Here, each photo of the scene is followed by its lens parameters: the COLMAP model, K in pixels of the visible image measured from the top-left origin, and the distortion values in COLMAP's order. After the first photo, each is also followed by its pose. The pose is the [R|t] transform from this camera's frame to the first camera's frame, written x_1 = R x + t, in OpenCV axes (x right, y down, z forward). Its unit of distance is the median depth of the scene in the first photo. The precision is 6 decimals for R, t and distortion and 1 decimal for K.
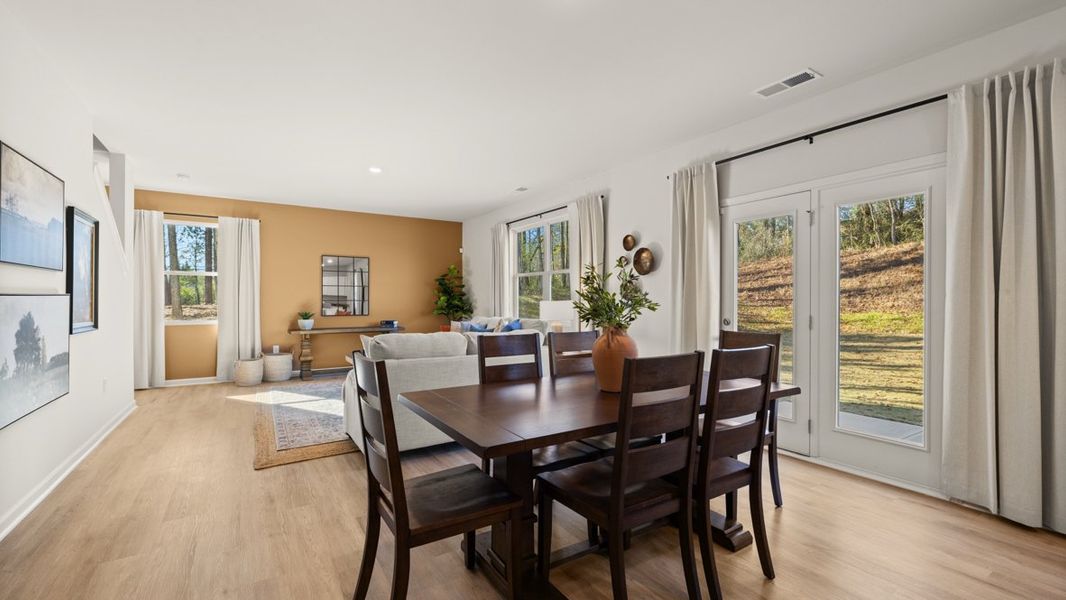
lens RADIAL K [[445.2, 0, 528.9], [0, 445.2, 301.5], [0, 0, 1]] dist [-0.000661, -0.000339]
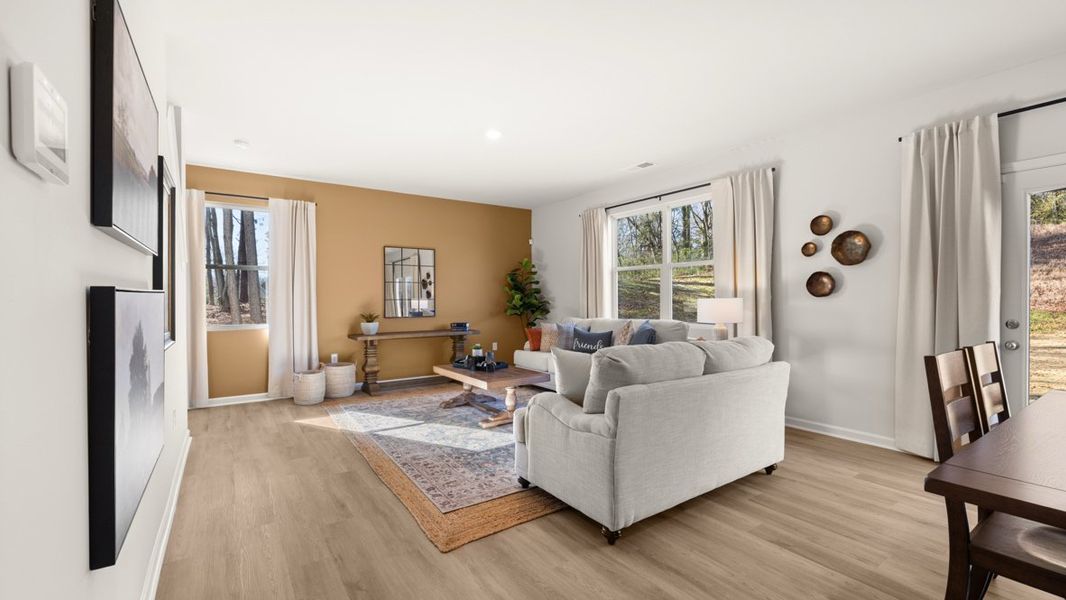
lens RADIAL K [[445.2, 0, 528.9], [0, 445.2, 301.5], [0, 0, 1]] dist [-0.000661, -0.000339]
pose [[0.999327, -0.006215, 0.036140, -0.253883], [0.006084, 0.999975, 0.003739, -0.000332], [-0.036162, -0.003516, 0.999340, 0.165173]]
